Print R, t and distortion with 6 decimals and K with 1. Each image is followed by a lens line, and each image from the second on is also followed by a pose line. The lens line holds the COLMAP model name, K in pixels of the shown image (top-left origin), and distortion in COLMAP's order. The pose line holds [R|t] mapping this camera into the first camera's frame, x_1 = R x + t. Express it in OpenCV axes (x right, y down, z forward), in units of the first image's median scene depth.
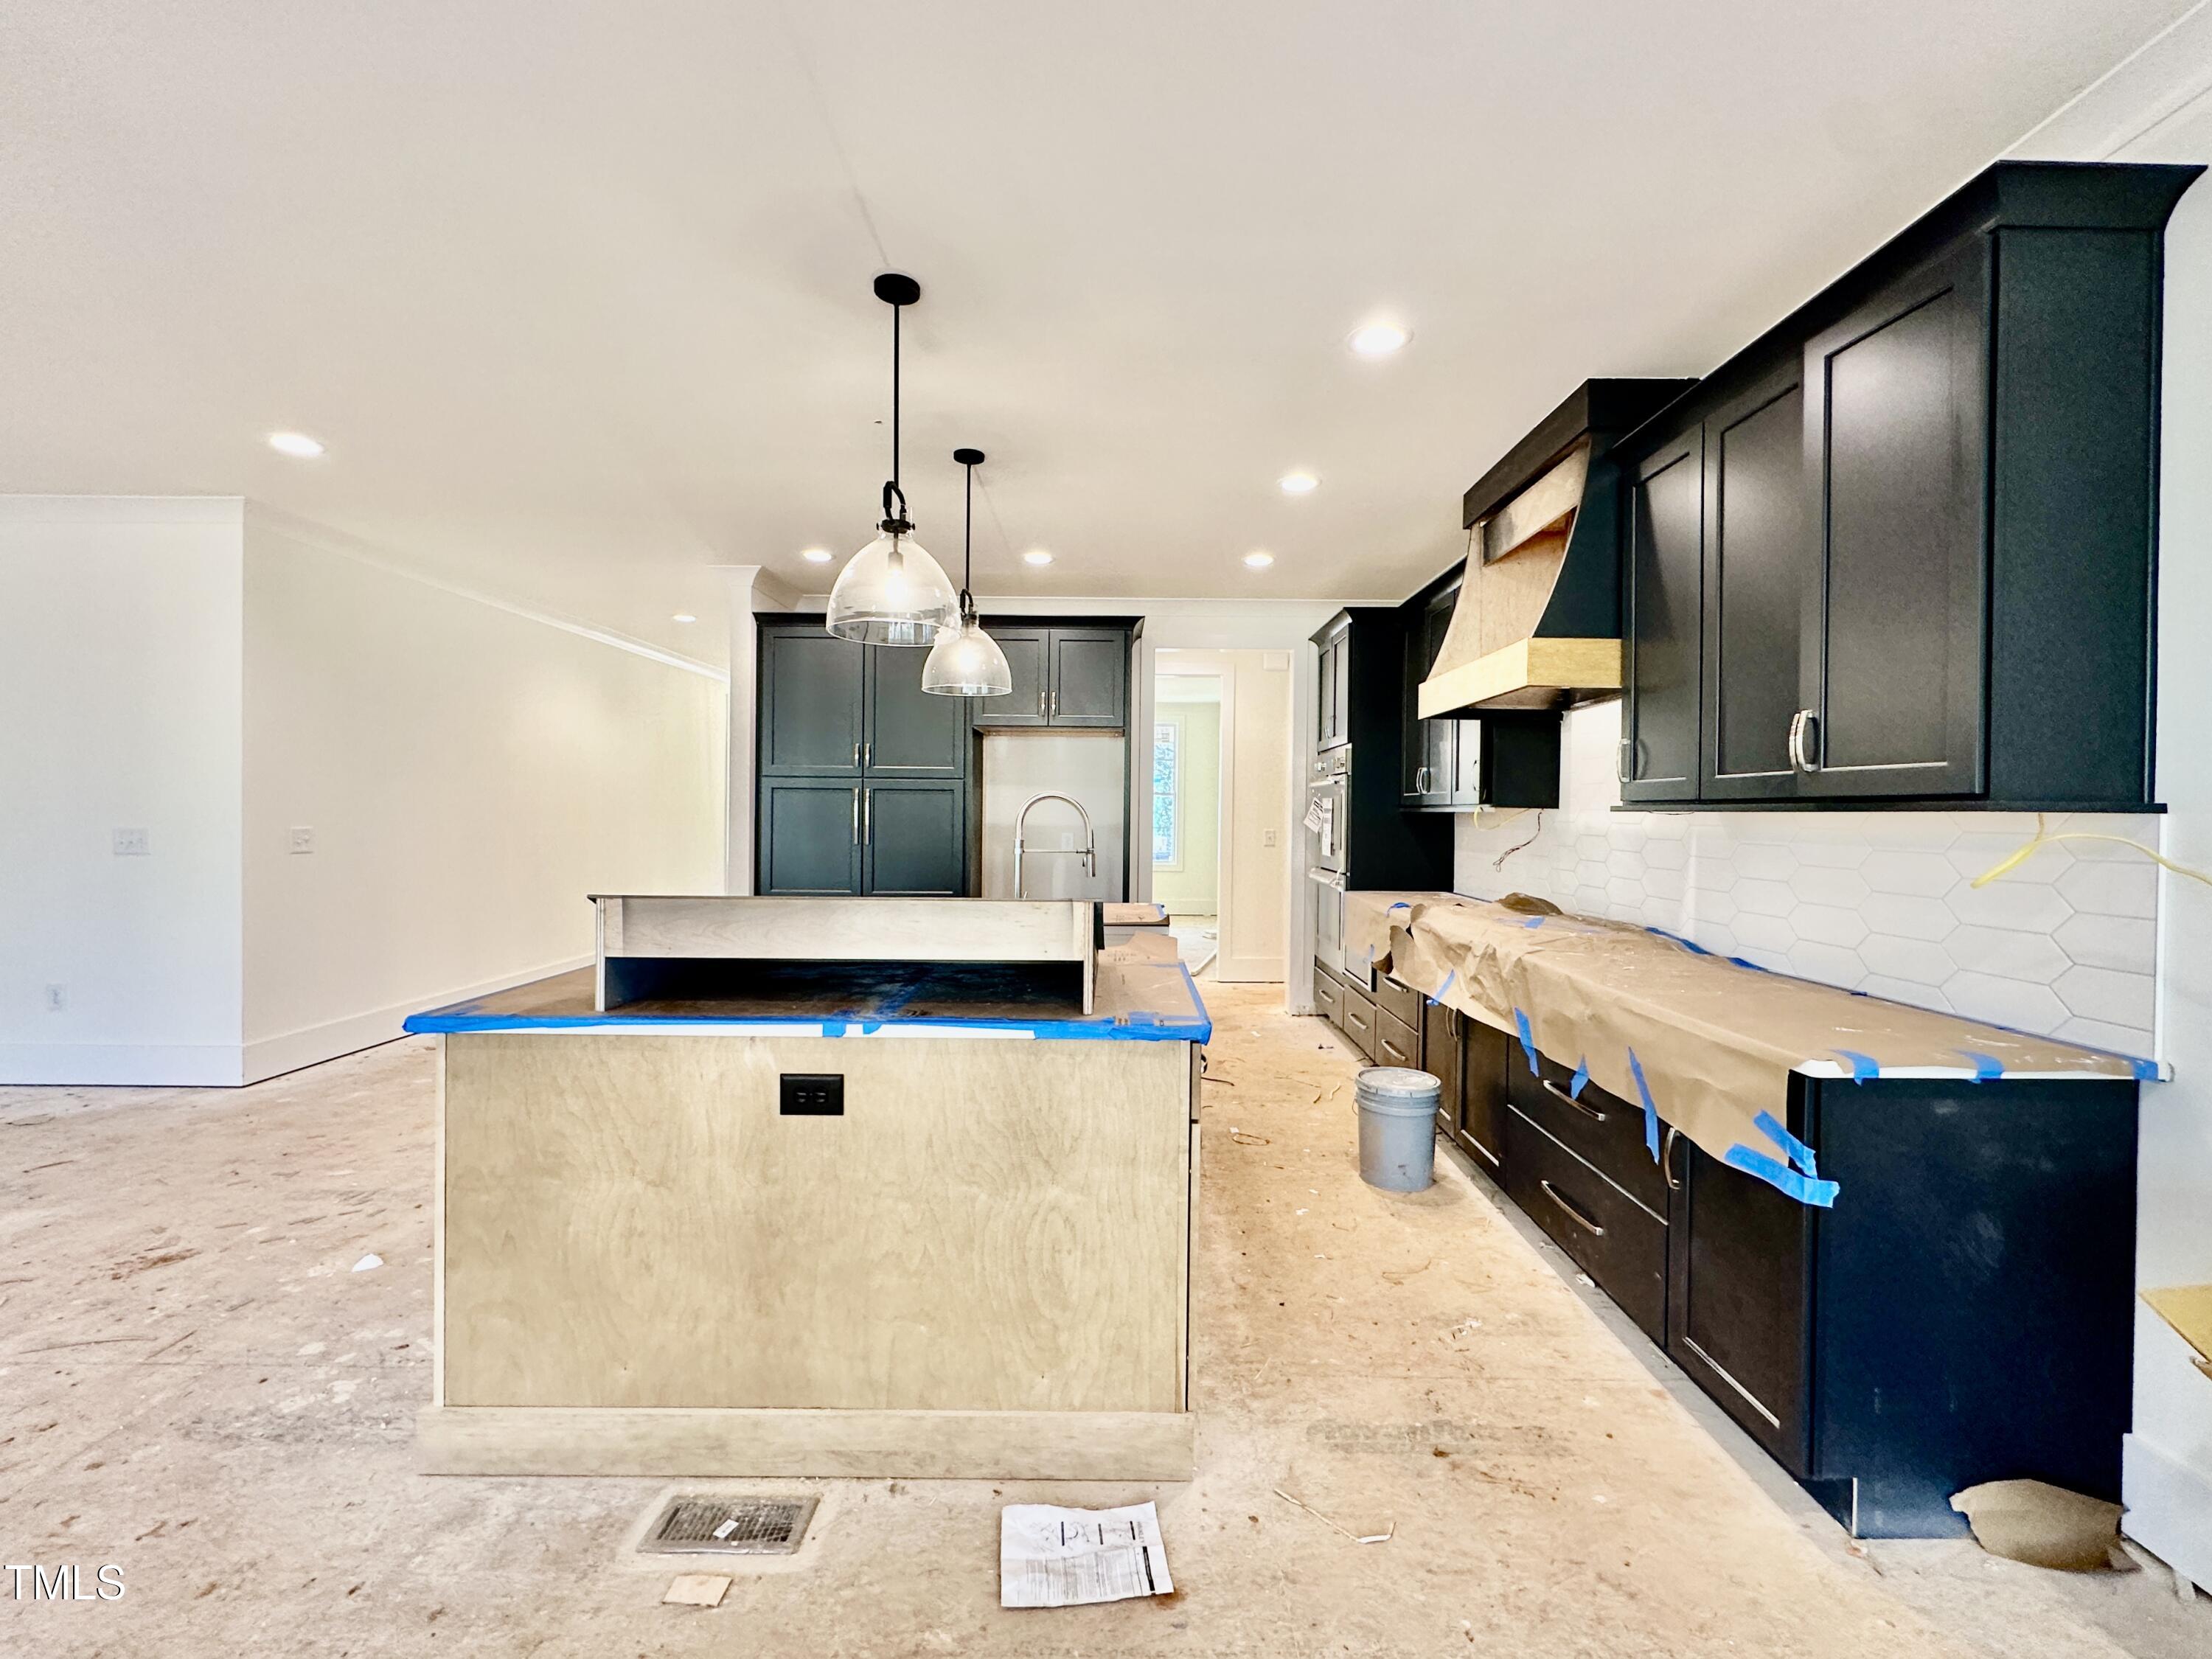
lens RADIAL K [[934.6, 0, 1121.4], [0, 934.6, 826.7], [0, 0, 1]] dist [-0.003788, -0.000529]
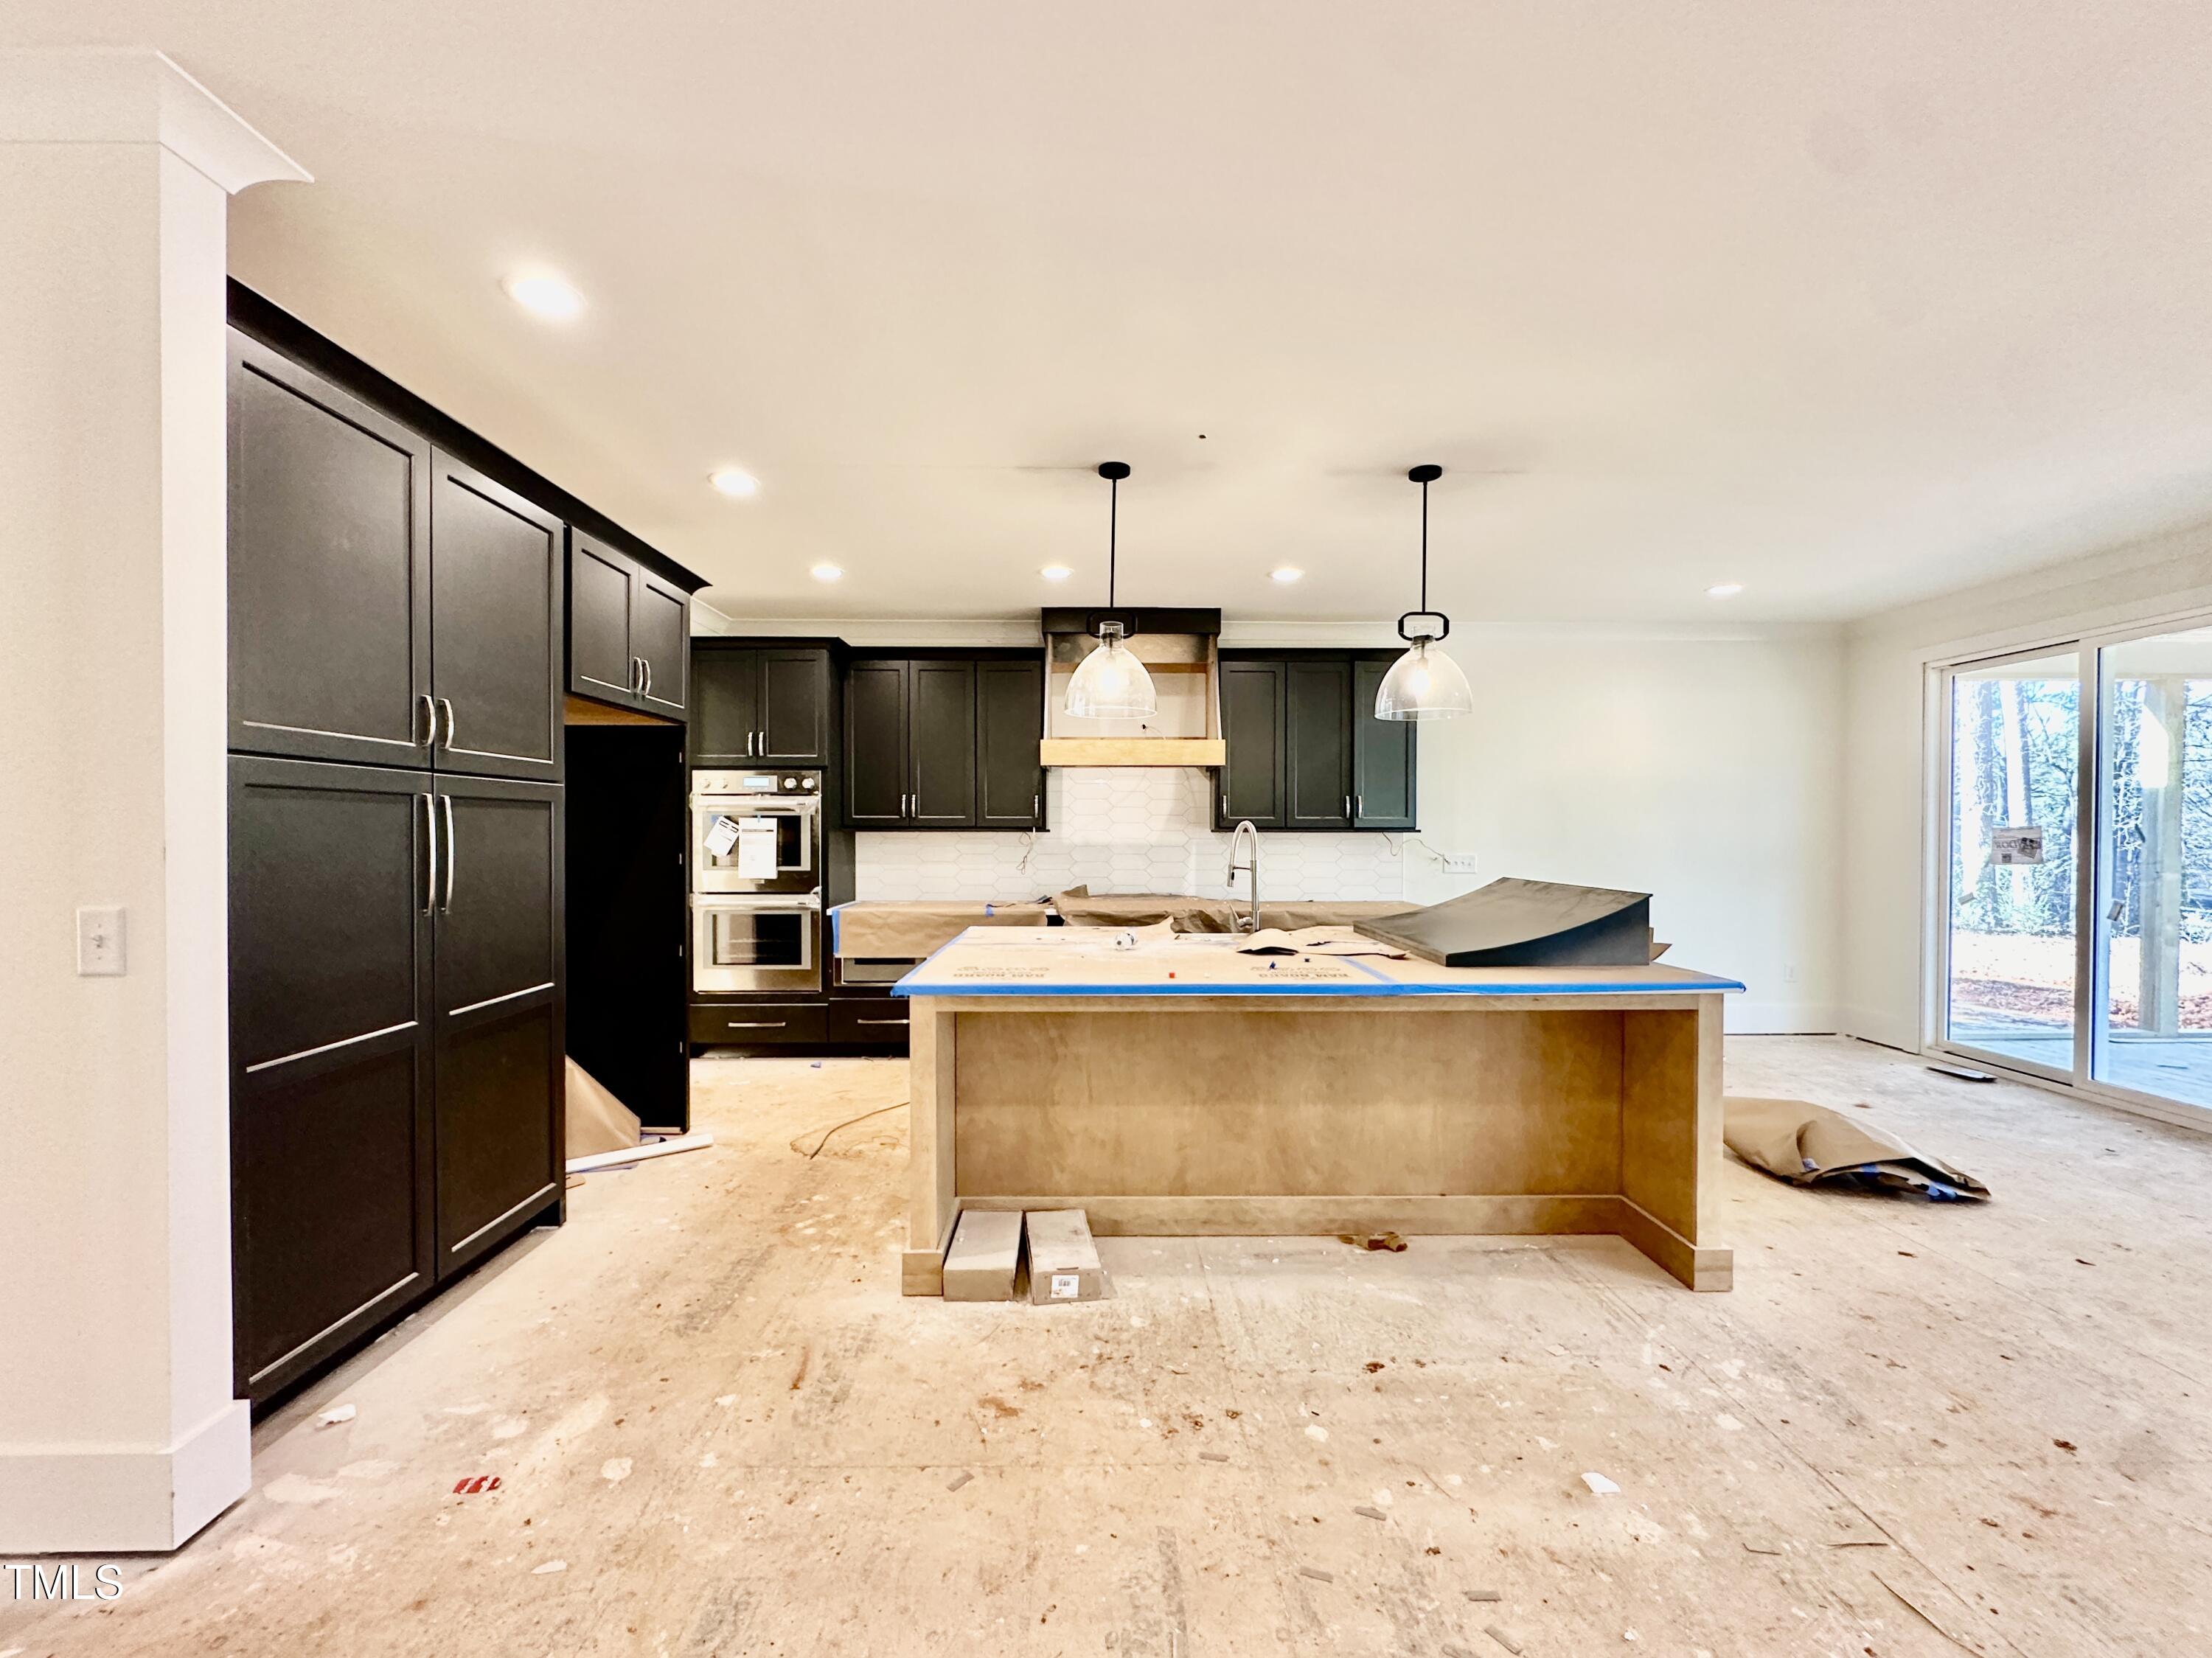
lens RADIAL K [[892.7, 0, 1110.1], [0, 892.7, 824.8], [0, 0, 1]] dist [-0.003701, 0.000763]
pose [[-0.023847, -0.001519, 0.999714, -1.893486], [0.012748, 0.999917, 0.001823, -0.054558], [-0.999634, 0.012788, -0.023826, 1.771181]]
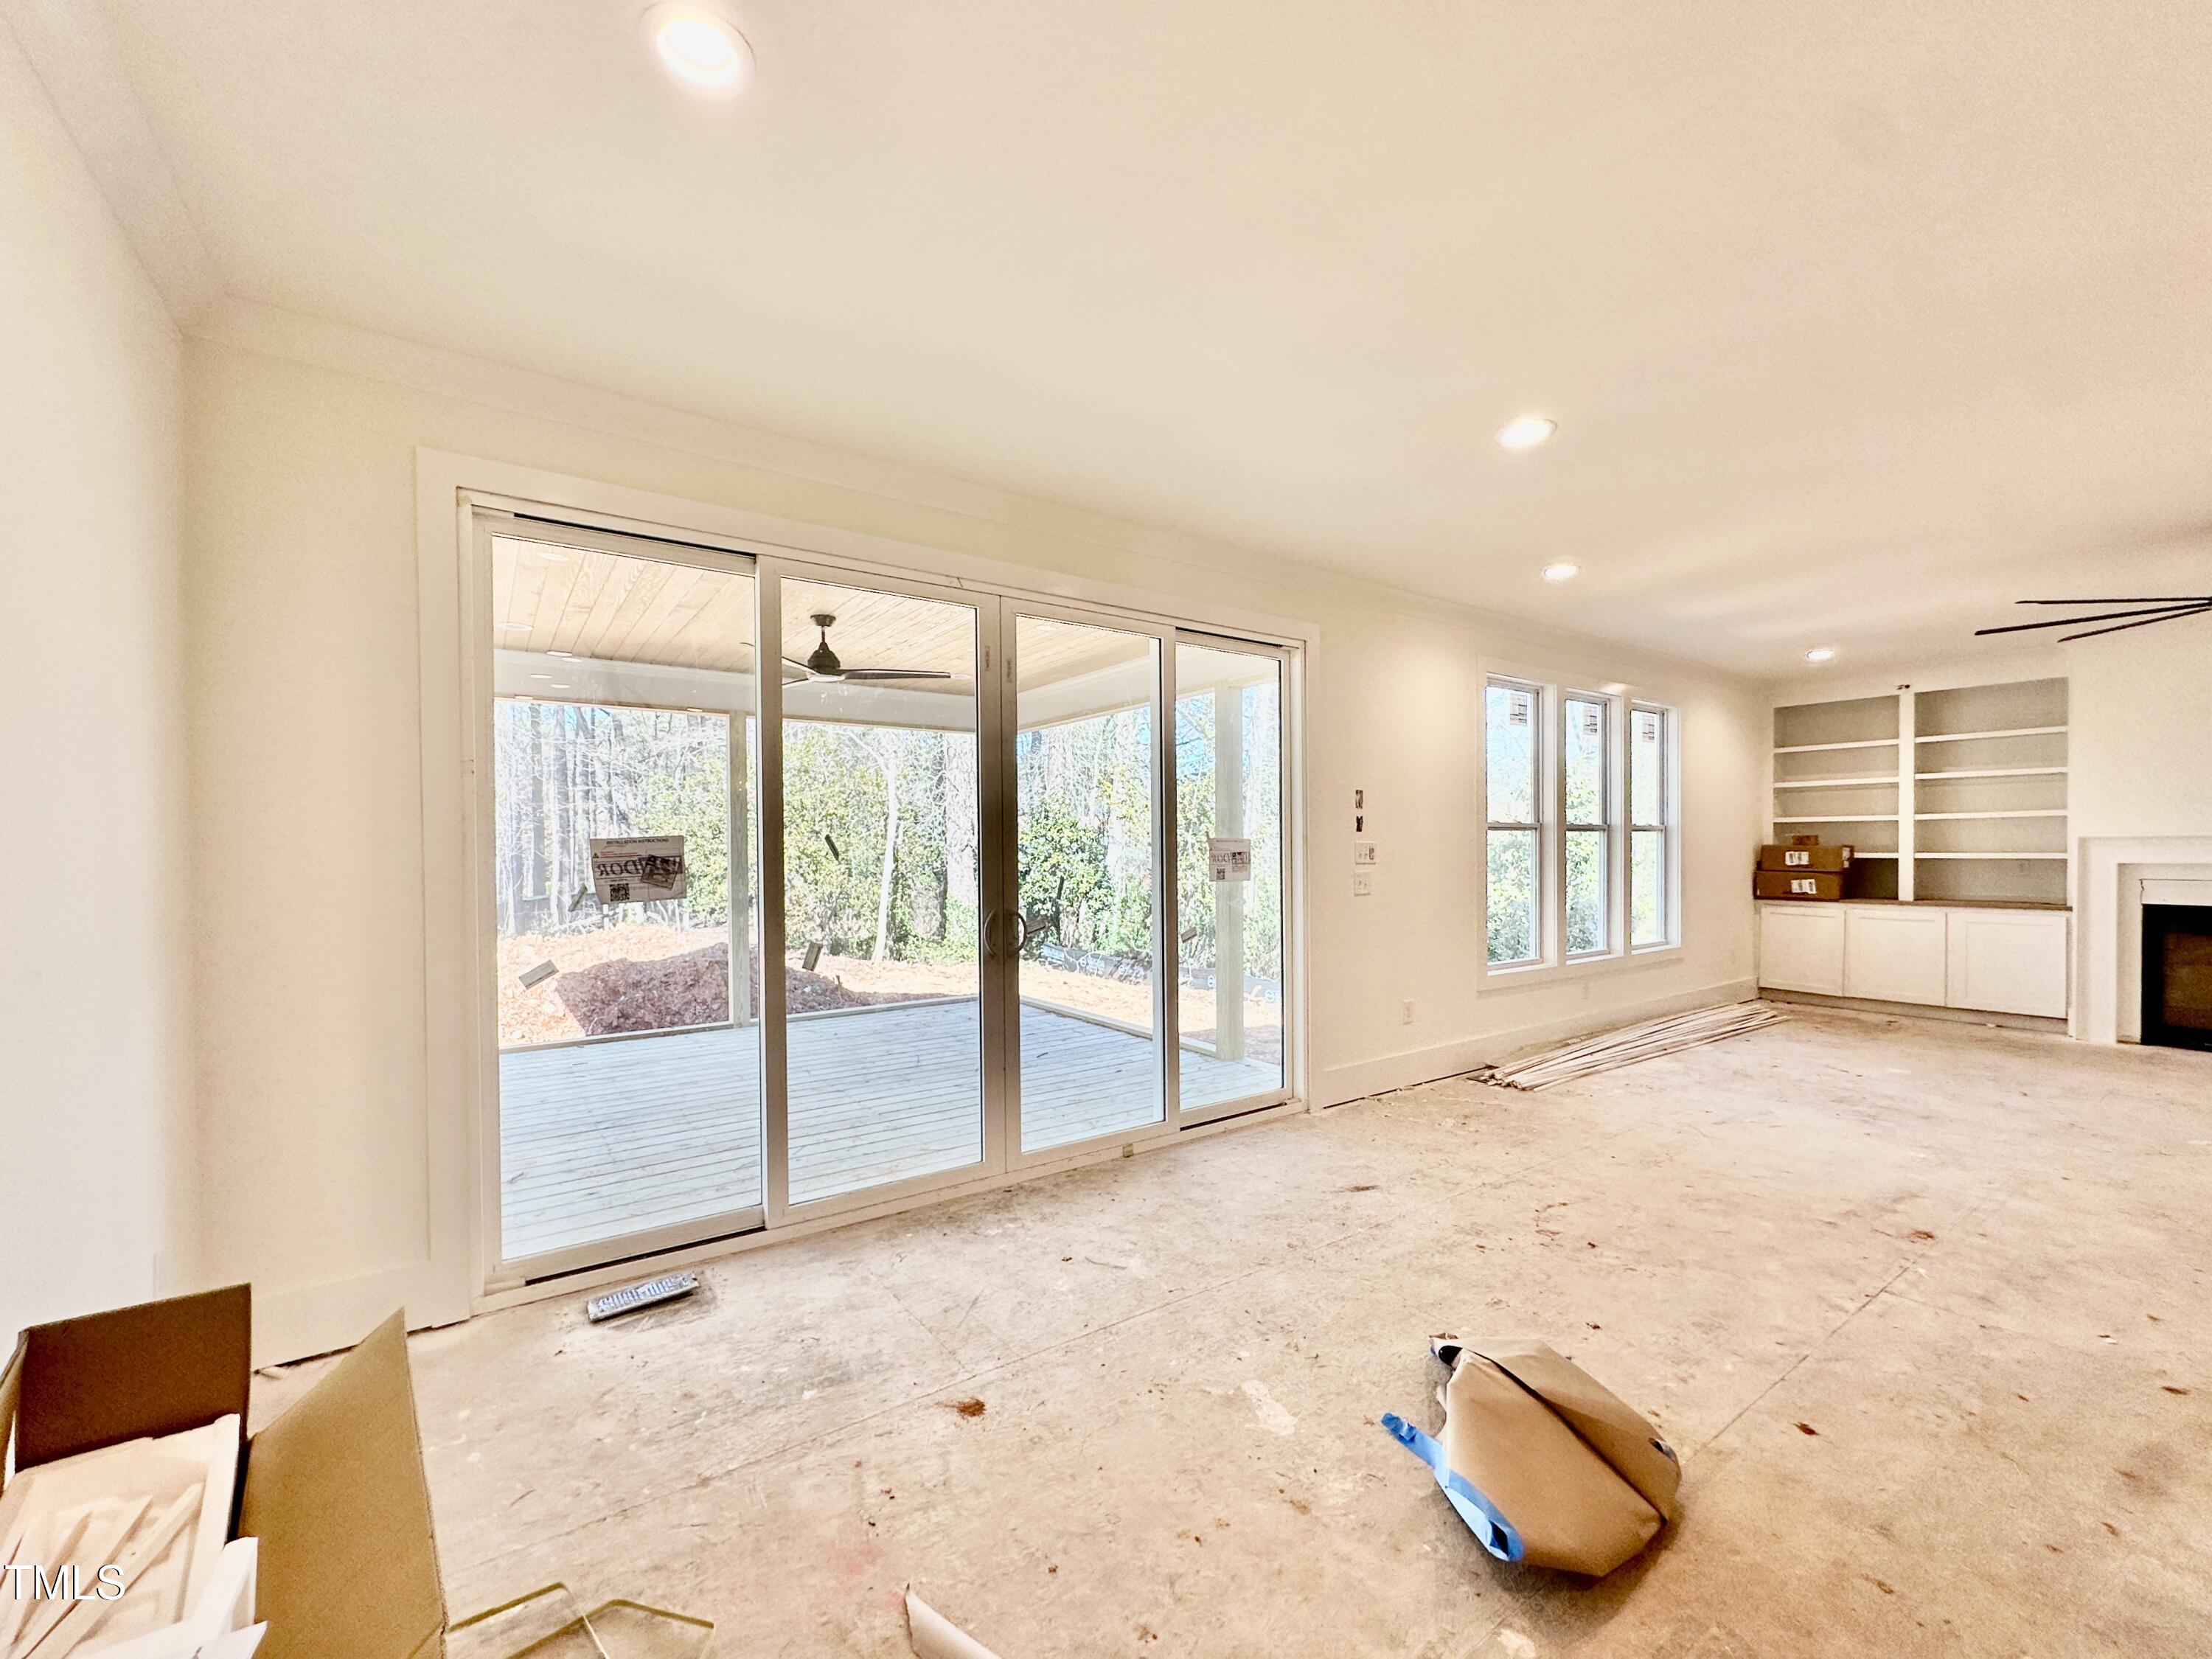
lens RADIAL K [[892.7, 0, 1107.9], [0, 892.7, 871.4], [0, 0, 1]] dist [-0.003701, 0.000763]
pose [[-0.821324, 0.007969, -0.570406, 0.609309], [-0.009487, 0.999573, 0.027625, -0.006774], [0.570383, 0.028101, -0.820898, 0.873013]]
